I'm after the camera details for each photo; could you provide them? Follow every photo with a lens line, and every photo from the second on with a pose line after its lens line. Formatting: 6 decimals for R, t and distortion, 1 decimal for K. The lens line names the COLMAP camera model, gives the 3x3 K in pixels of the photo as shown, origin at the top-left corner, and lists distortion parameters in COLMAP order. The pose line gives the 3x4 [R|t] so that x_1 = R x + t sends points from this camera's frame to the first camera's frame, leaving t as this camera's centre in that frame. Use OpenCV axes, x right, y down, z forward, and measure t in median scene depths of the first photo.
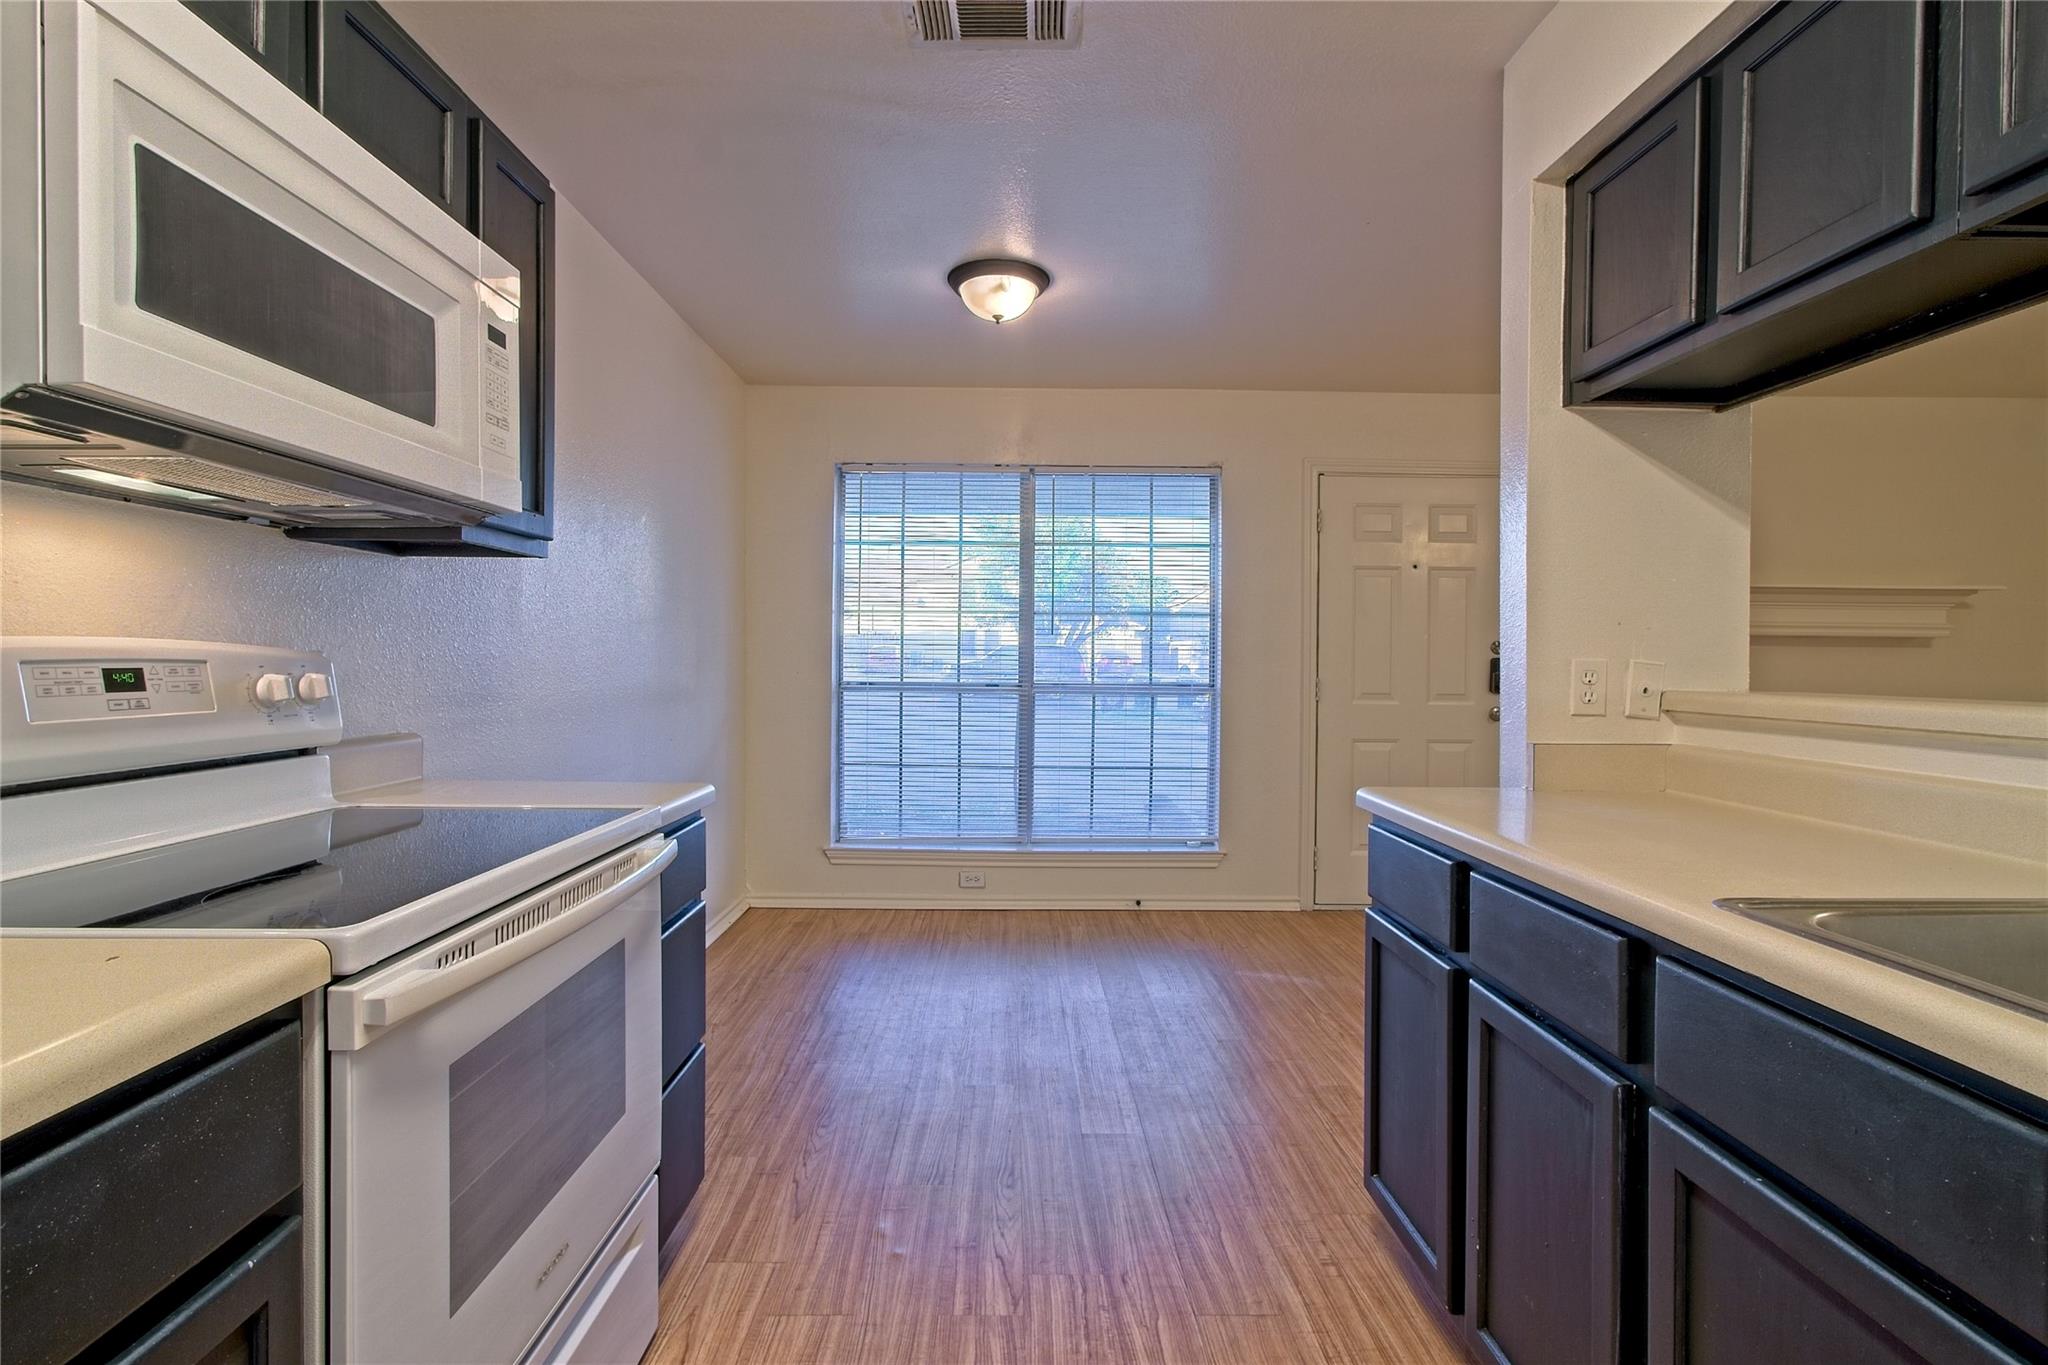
lens RADIAL K [[942.7, 0, 1021.6], [0, 942.7, 665.7], [0, 0, 1]] dist [-0.002419, 0.000927]
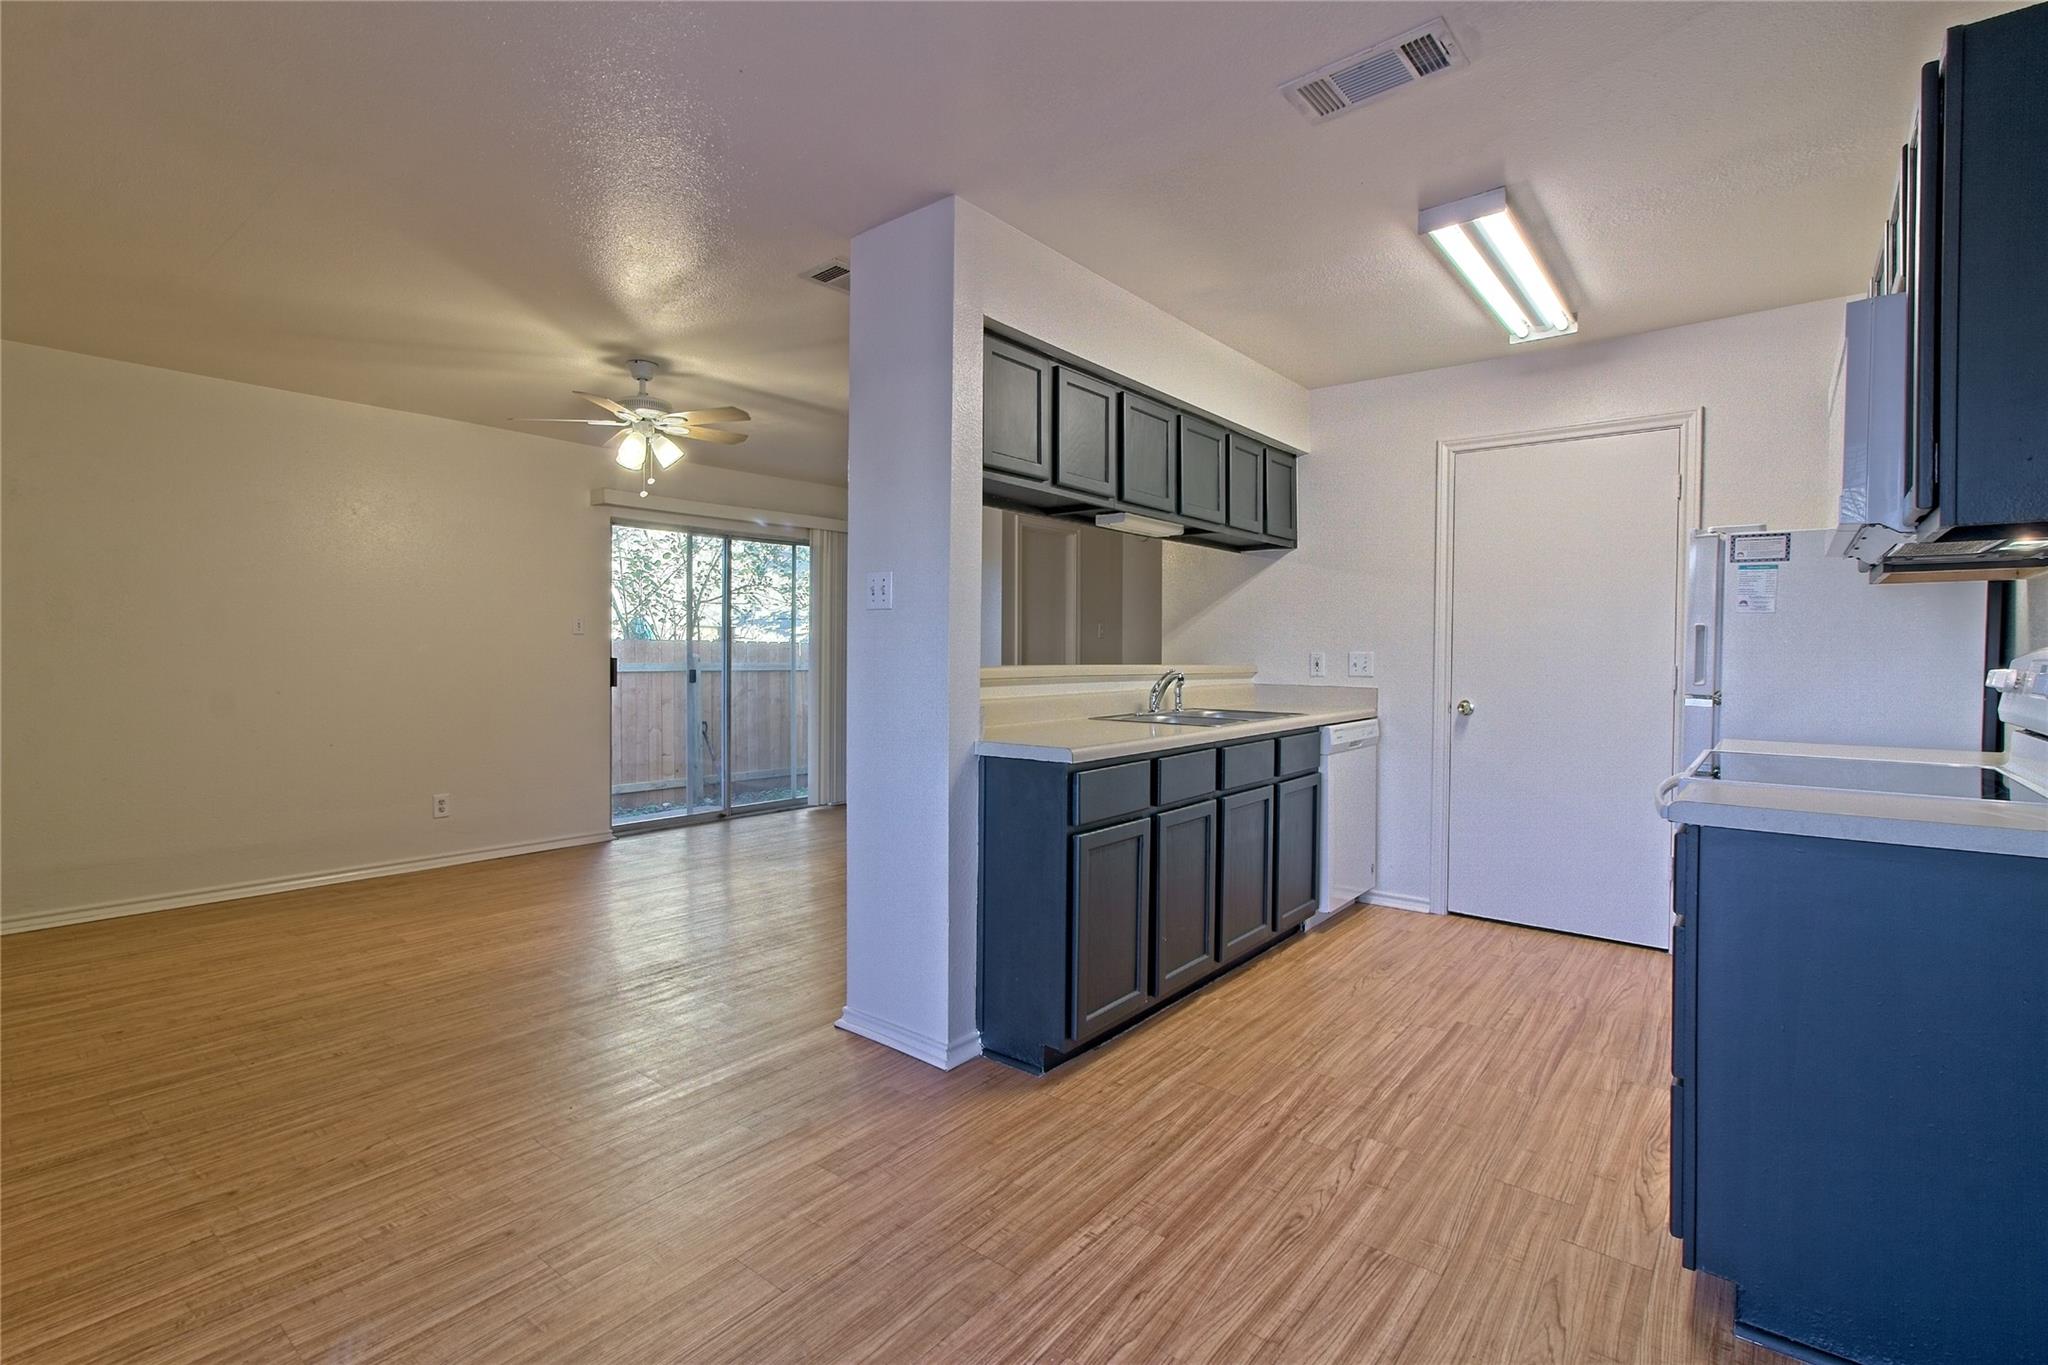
lens RADIAL K [[938.7, 0, 1017.2], [0, 938.7, 663.5], [0, 0, 1]] dist [0.000120, 0.000347]
pose [[-0.768647, -0.020141, 0.639355, -0.401174], [-0.005575, 0.999677, 0.024790, -0.018646], [-0.639648, 0.015490, -0.768512, 1.984155]]
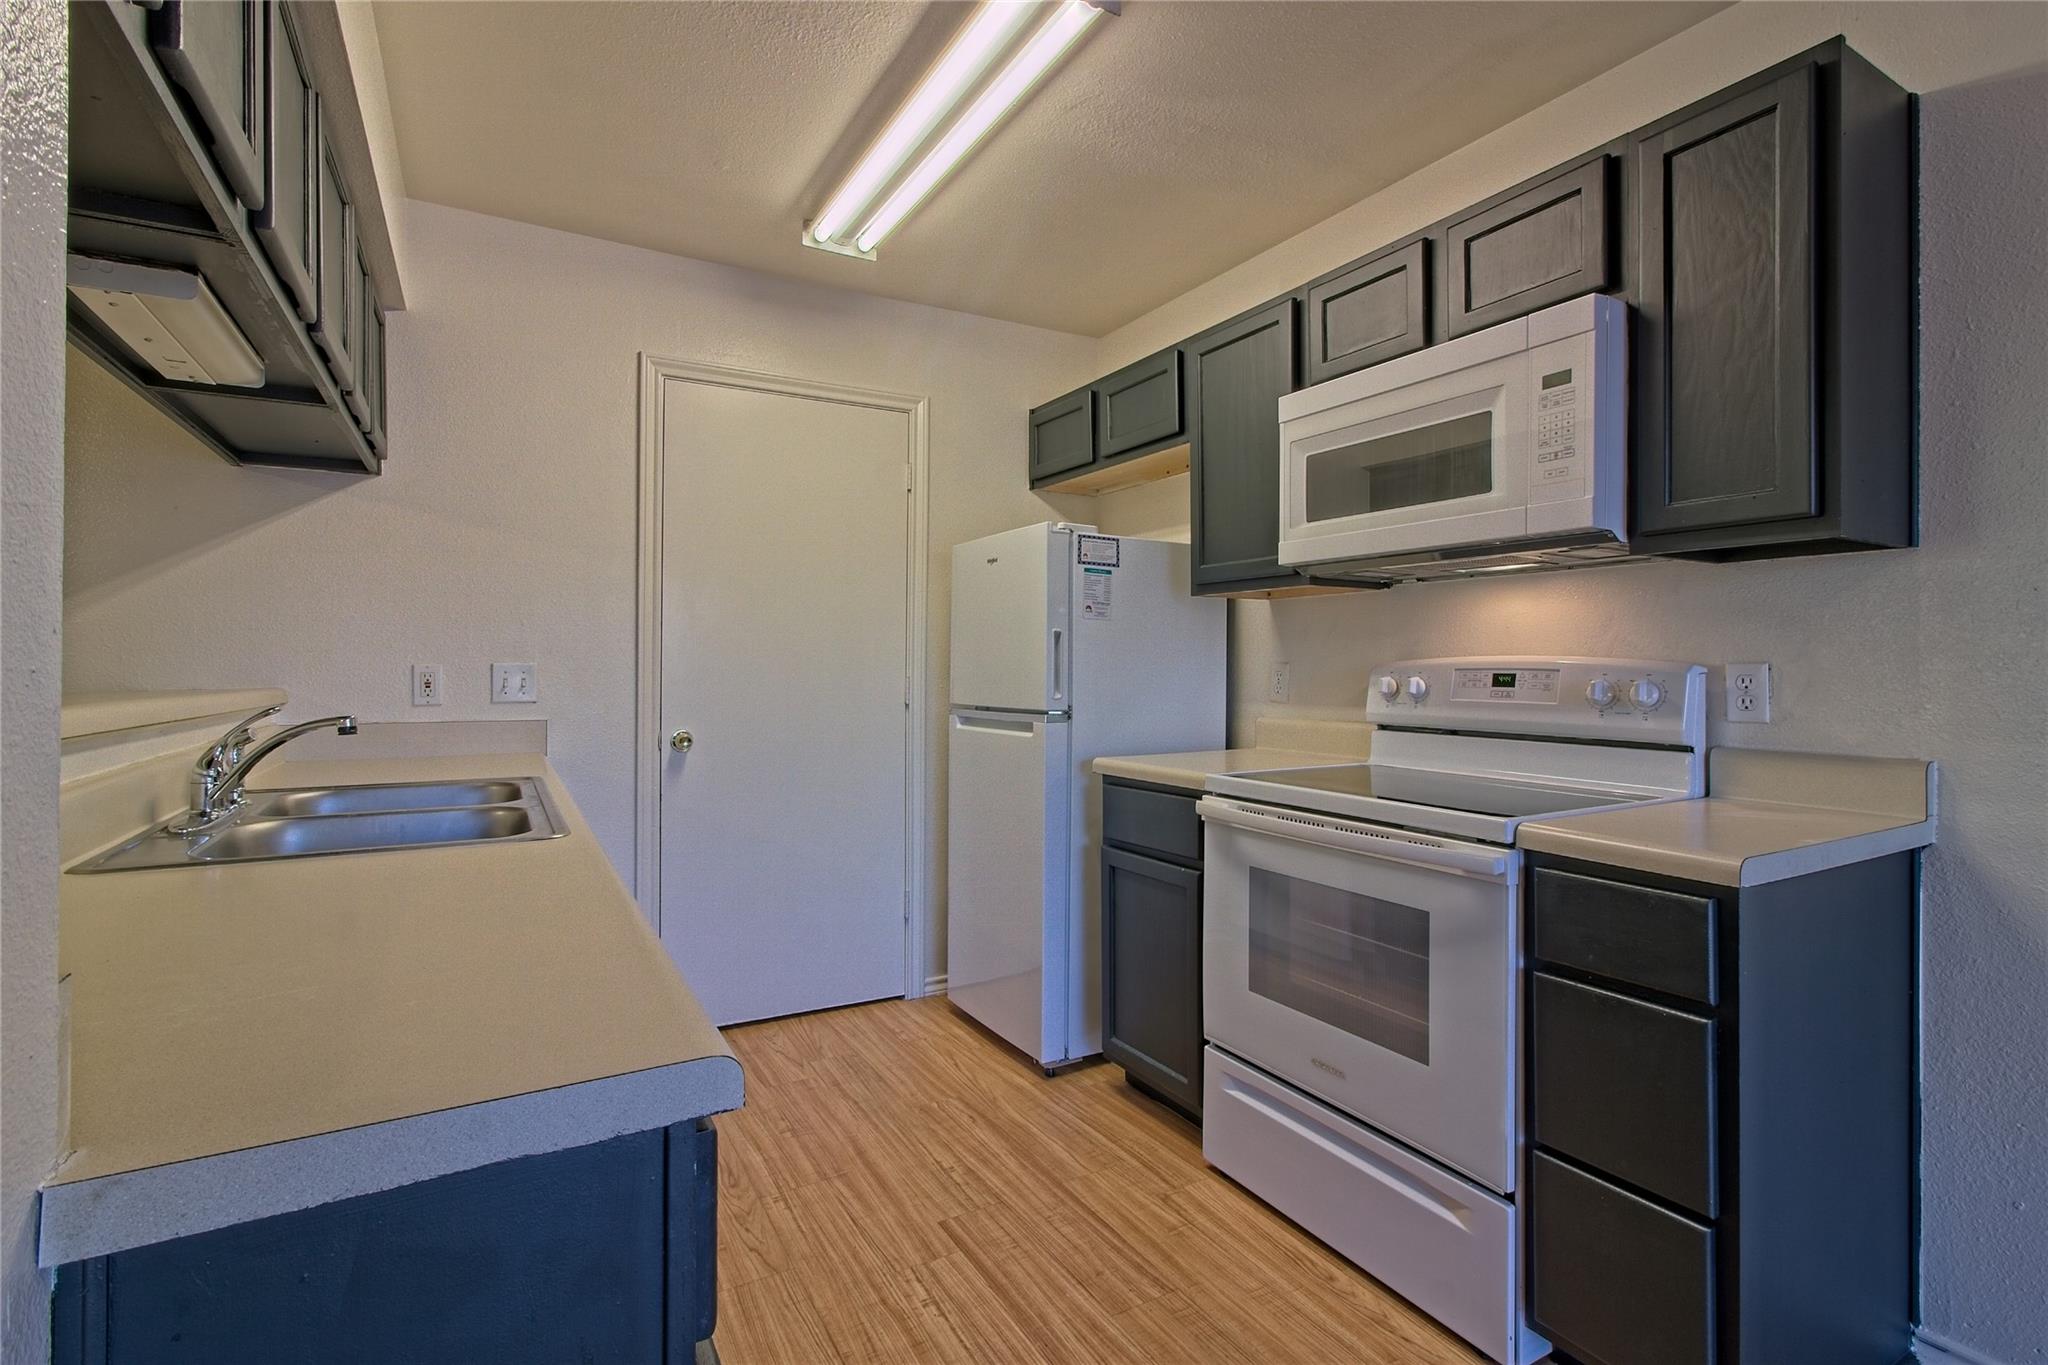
lens RADIAL K [[942.3, 0, 1012.7], [0, 942.3, 664.3], [0, 0, 1]] dist [-0.056948, 0.044416]
pose [[-0.877318, -0.007231, -0.479855, 0.411732], [-0.010905, 0.999929, 0.004868, -0.007772], [0.479786, 0.009504, -0.877334, 1.278852]]
